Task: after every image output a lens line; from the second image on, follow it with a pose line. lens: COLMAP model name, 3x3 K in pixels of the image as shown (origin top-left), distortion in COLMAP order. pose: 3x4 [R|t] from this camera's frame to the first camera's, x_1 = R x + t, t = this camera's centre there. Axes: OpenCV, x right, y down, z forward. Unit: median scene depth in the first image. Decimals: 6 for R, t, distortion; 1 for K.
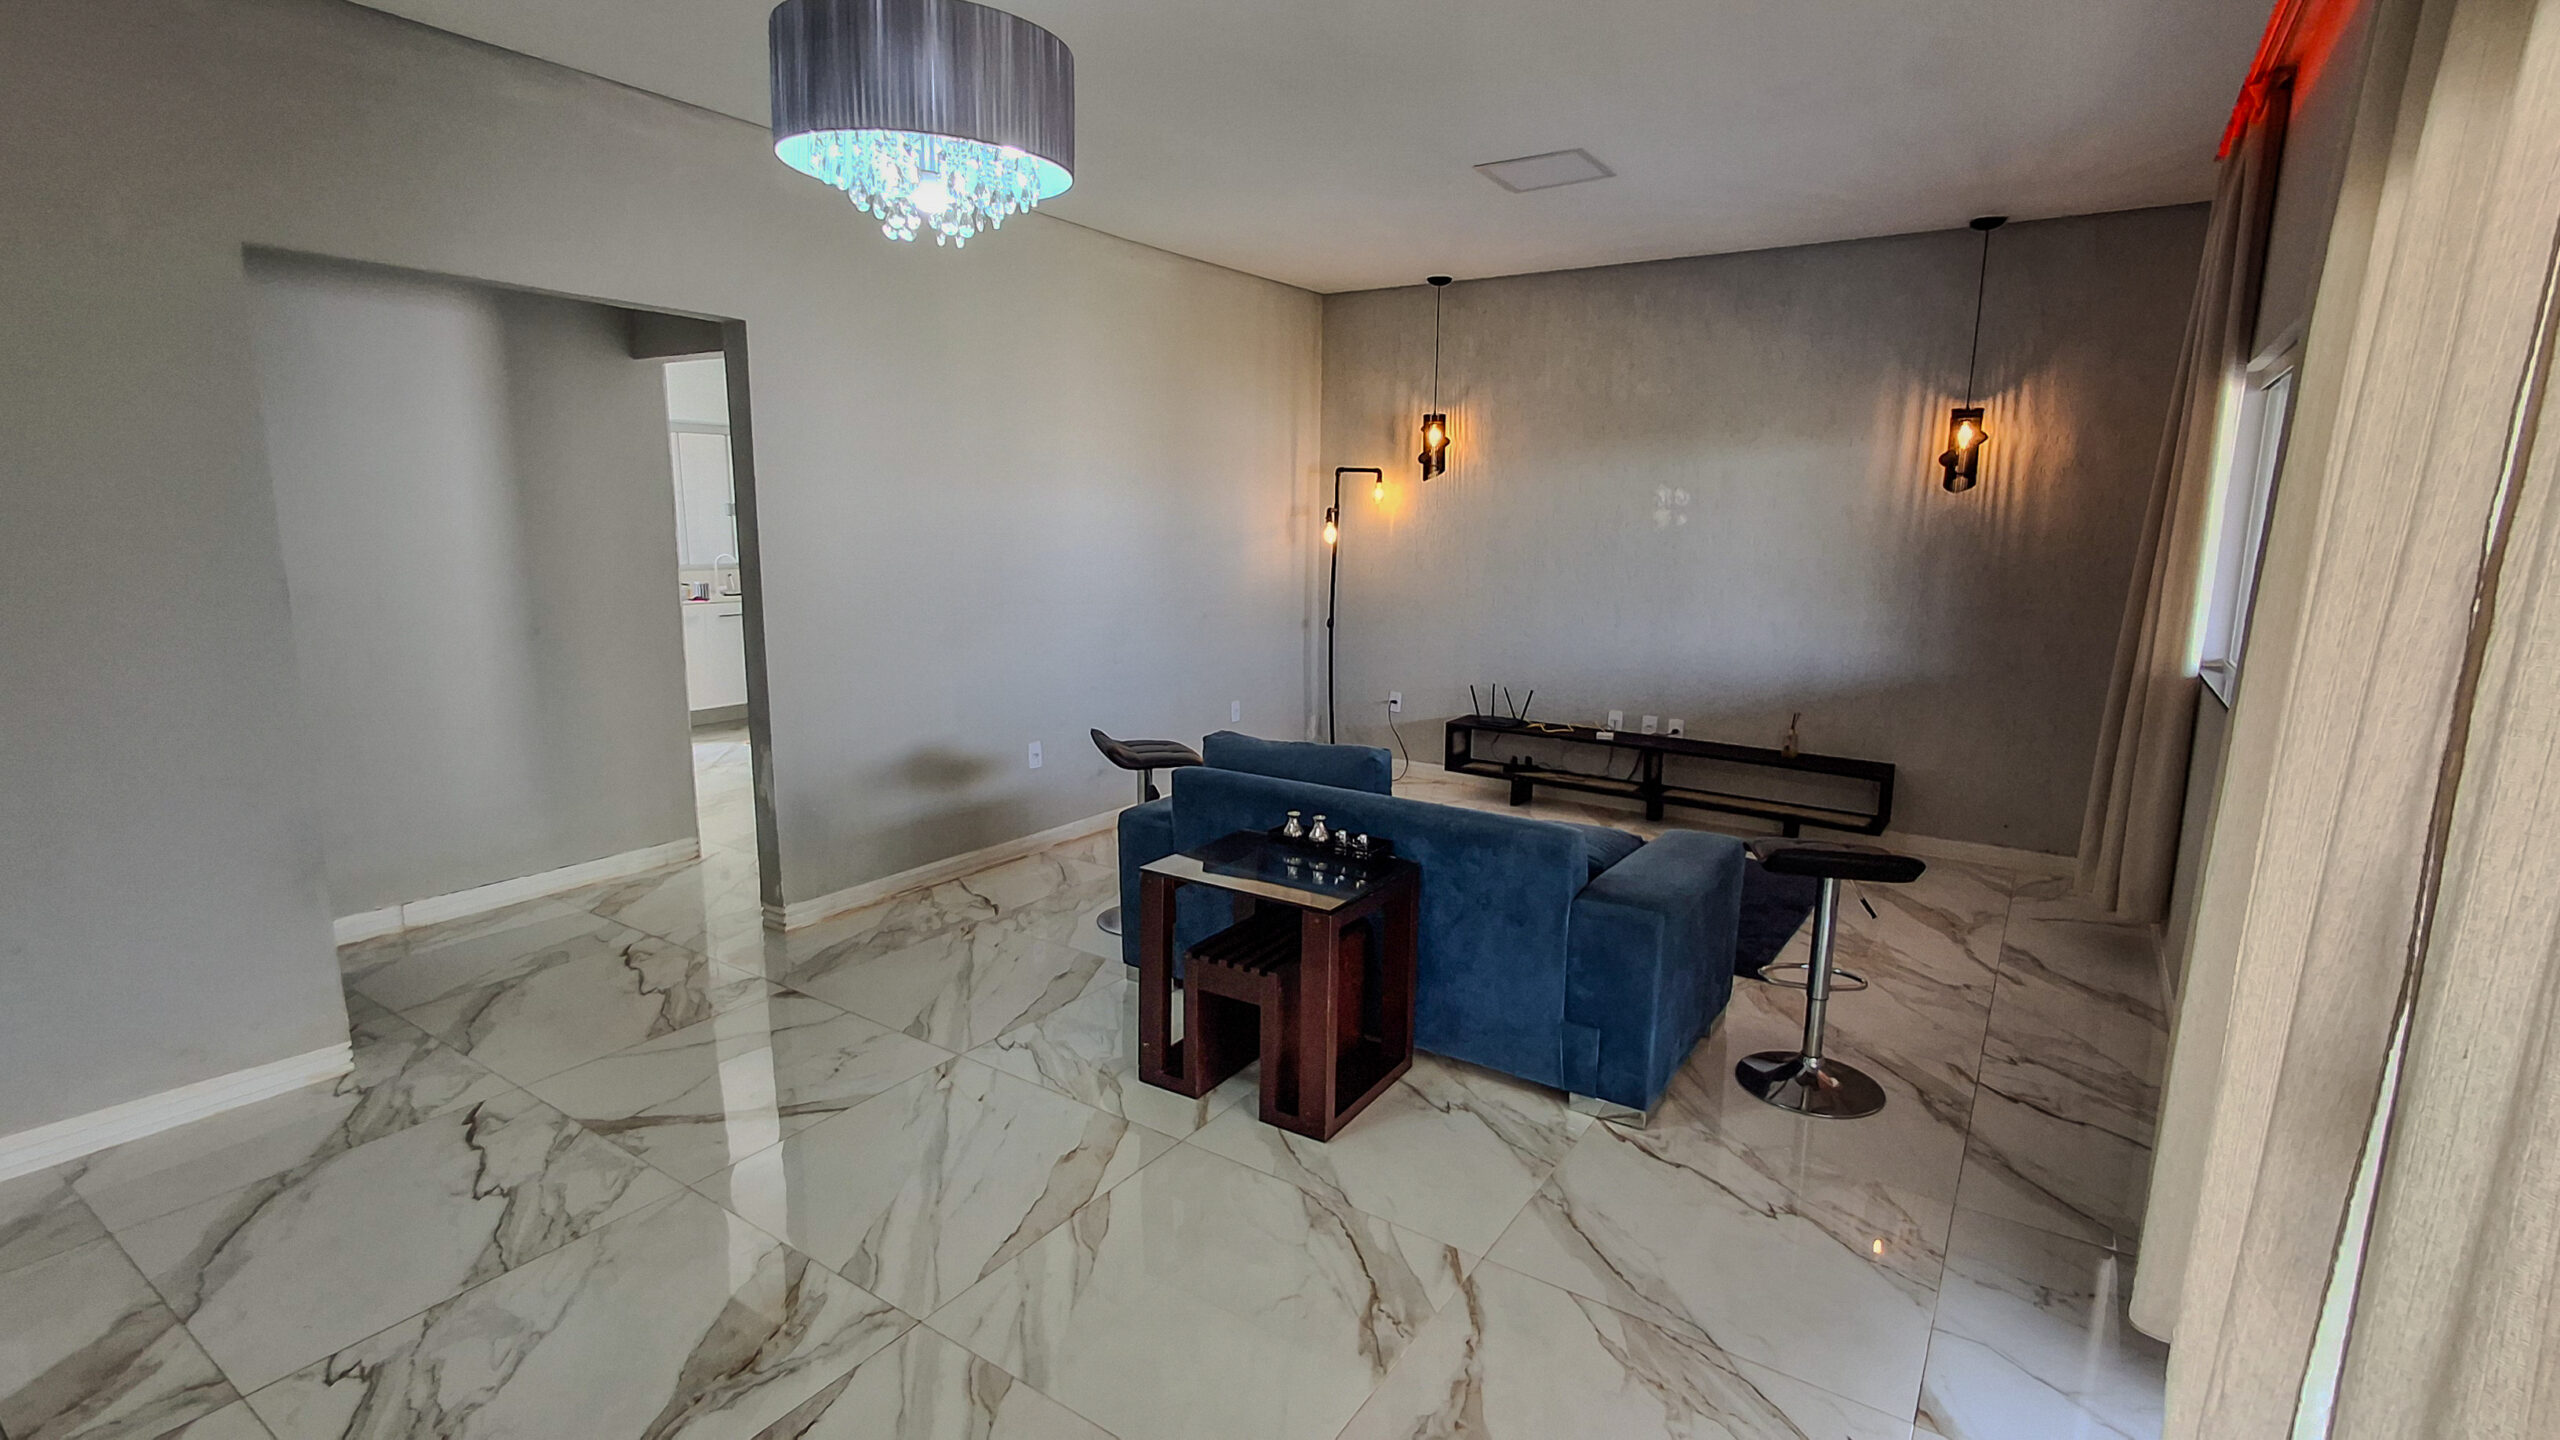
lens RADIAL K [[1178.0, 0, 1275.1], [0, 1178.0, 731.2], [0, 0, 1]] dist [-0.001247, -0.000536]
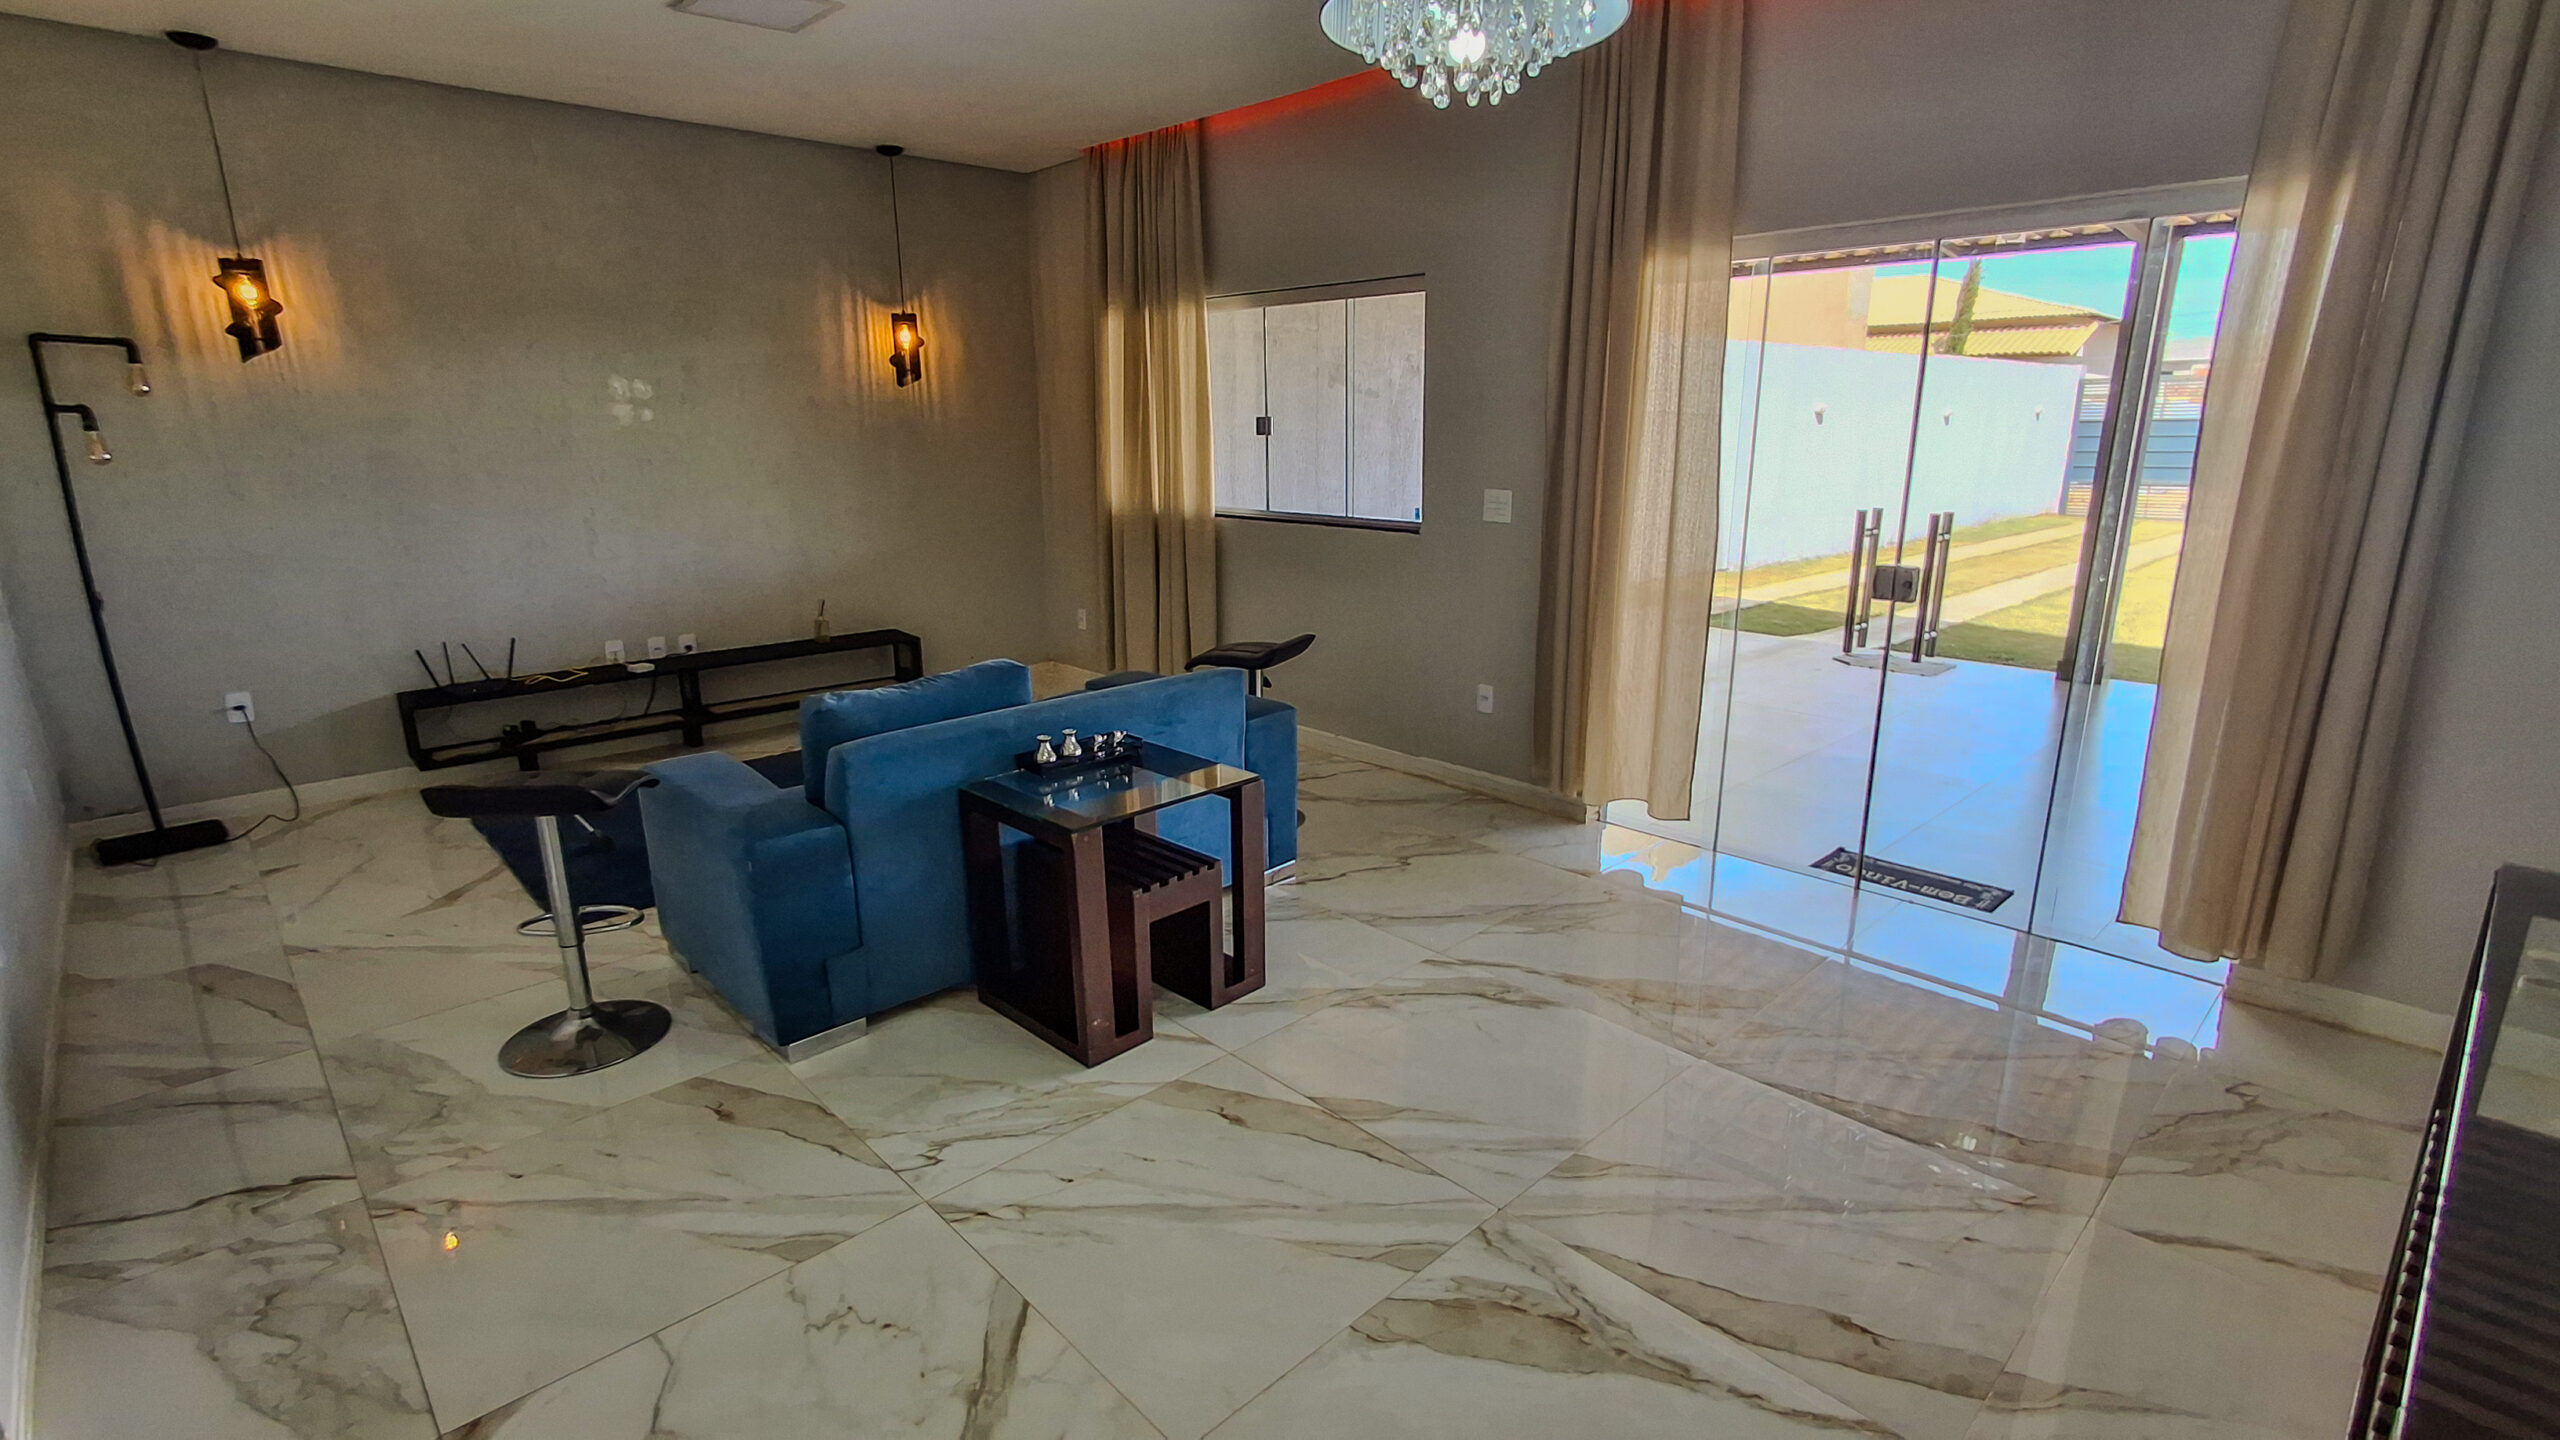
lens RADIAL K [[1178.0, 0, 1275.1], [0, 1178.0, 731.2], [0, 0, 1]] dist [-0.001247, -0.000536]
pose [[0.215176, -0.266863, 0.939406, -0.703204], [0.188023, 0.955263, 0.228299, -0.096679], [-0.958304, 0.127505, 0.255726, 0.515347]]
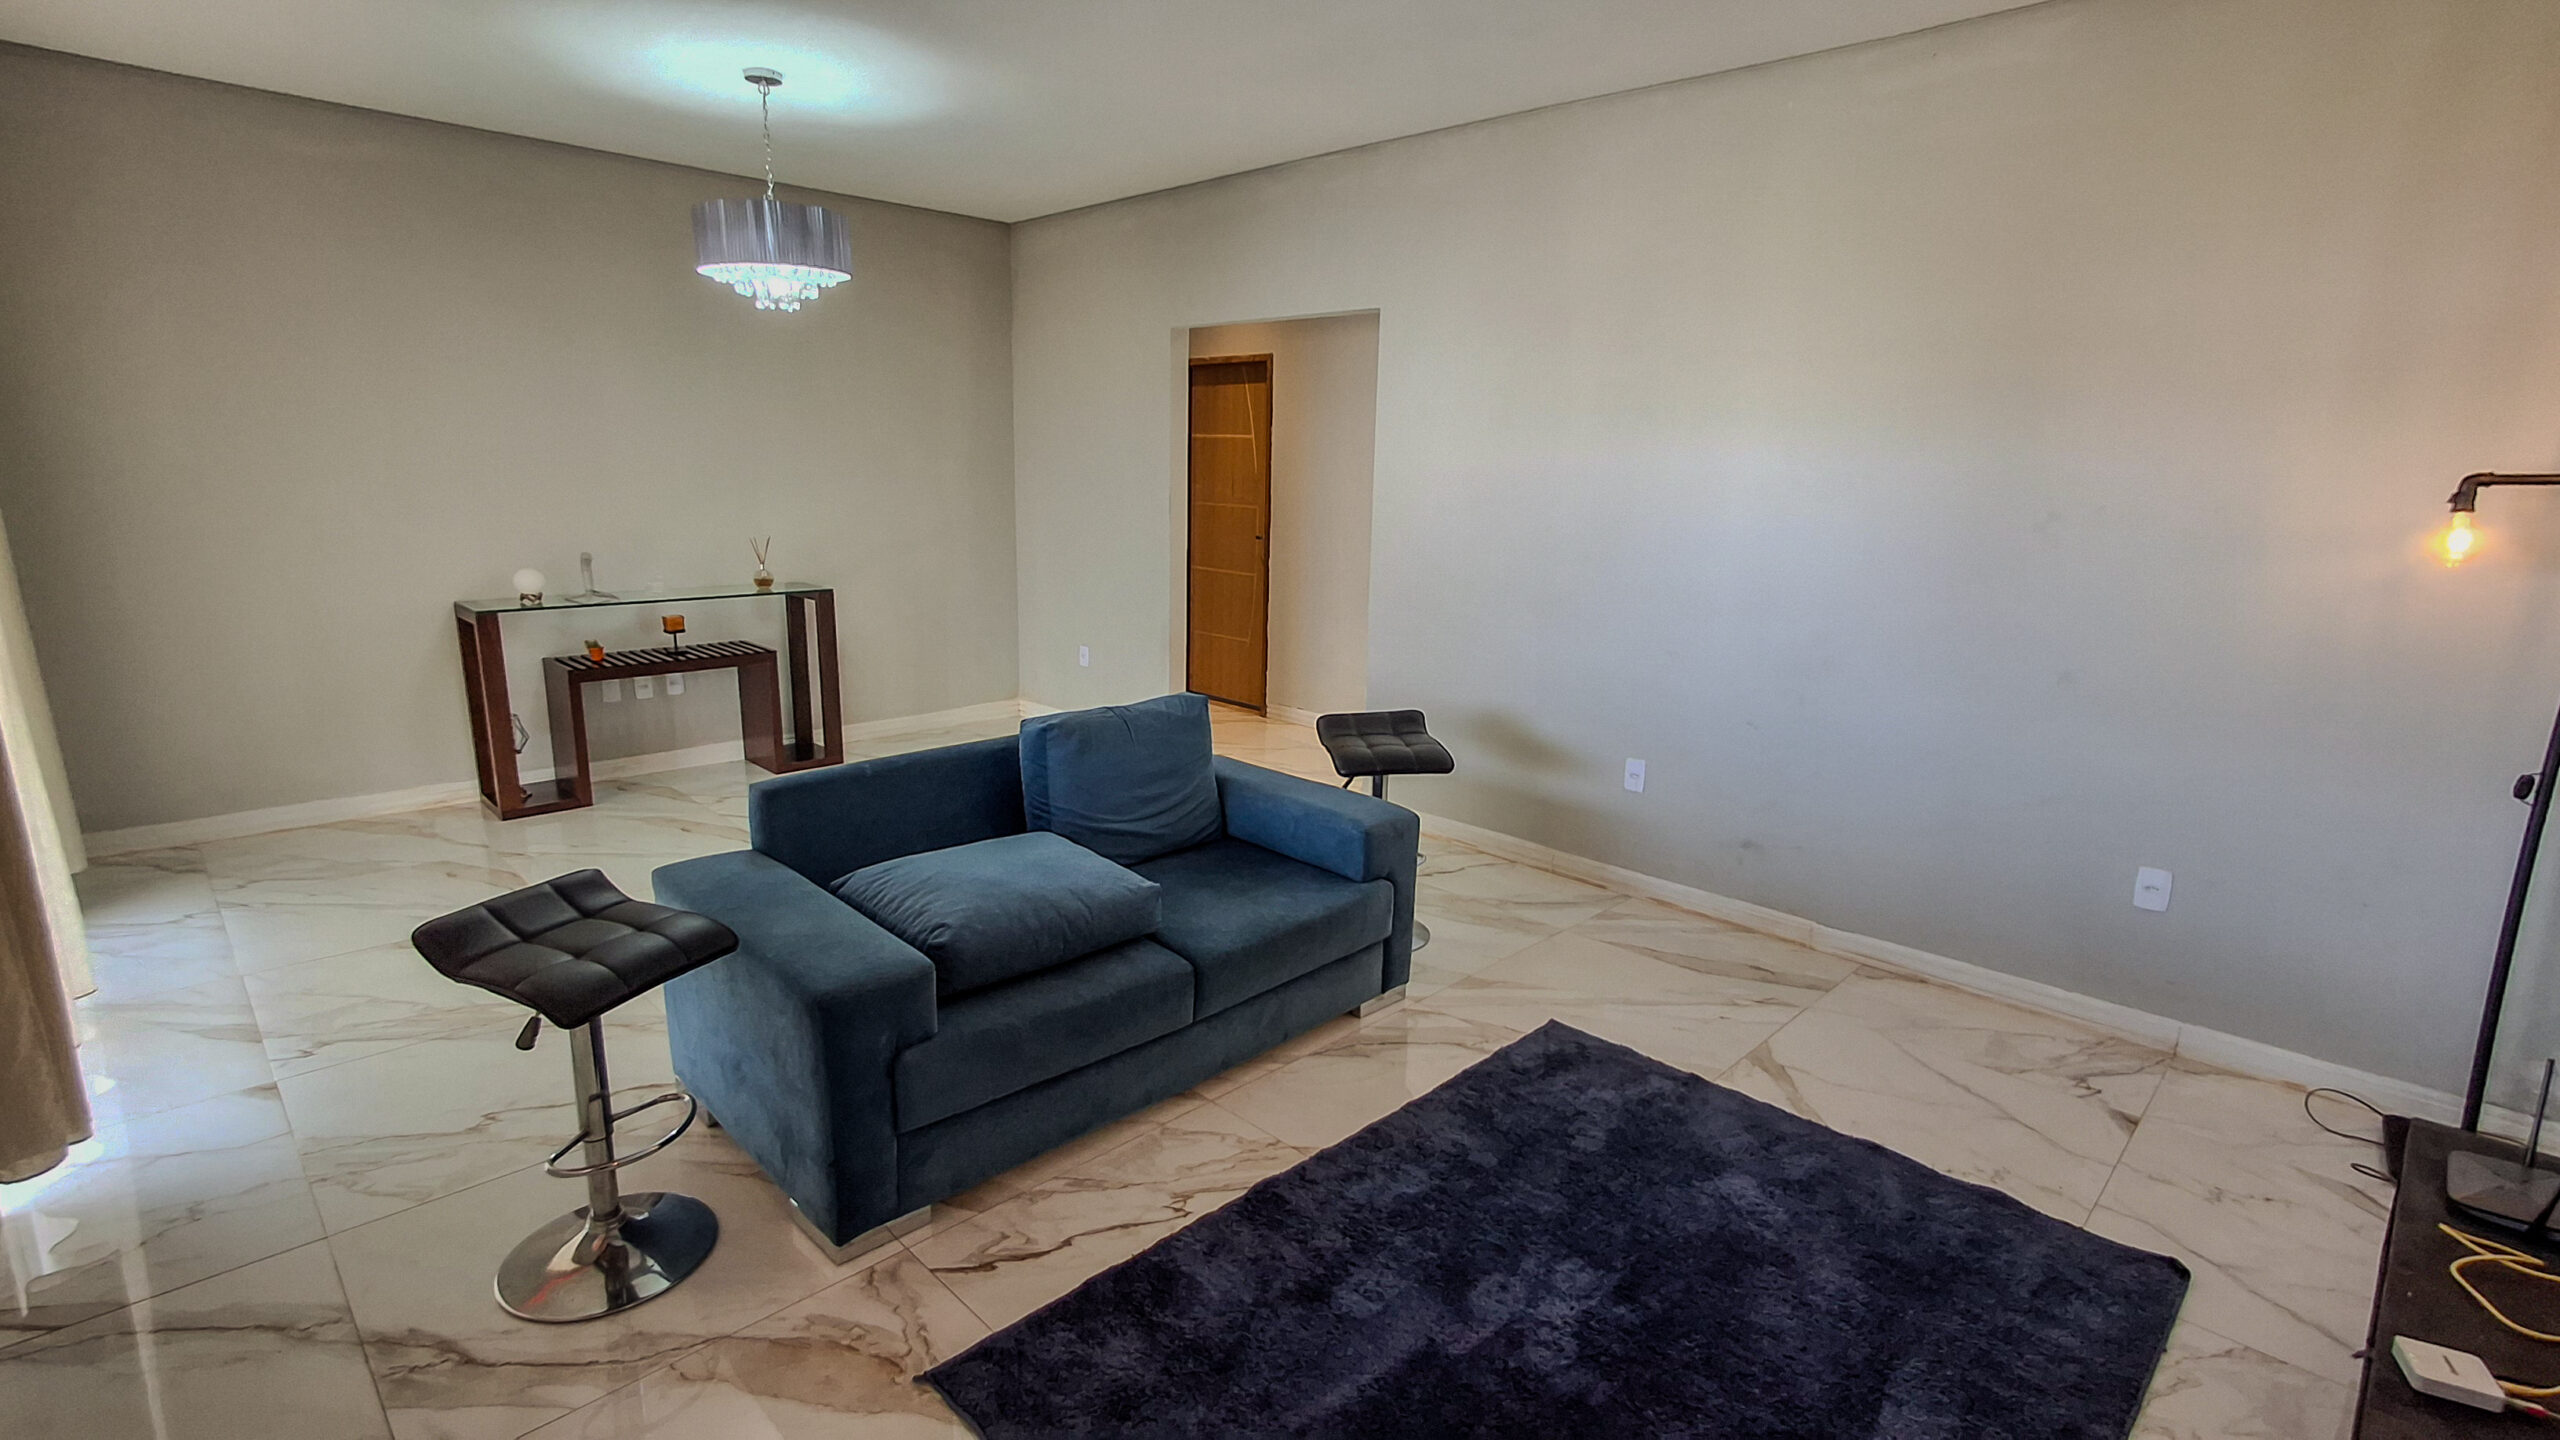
lens RADIAL K [[1200.8, 0, 1293.8], [0, 1200.8, 705.9], [0, 0, 1]] dist [-0.000231, 0.000122]
pose [[-0.190817, 0.176795, -0.965574, 0.862545], [-0.198811, 0.956302, 0.214387, -0.213593], [0.961282, 0.232875, -0.147330, 1.212608]]
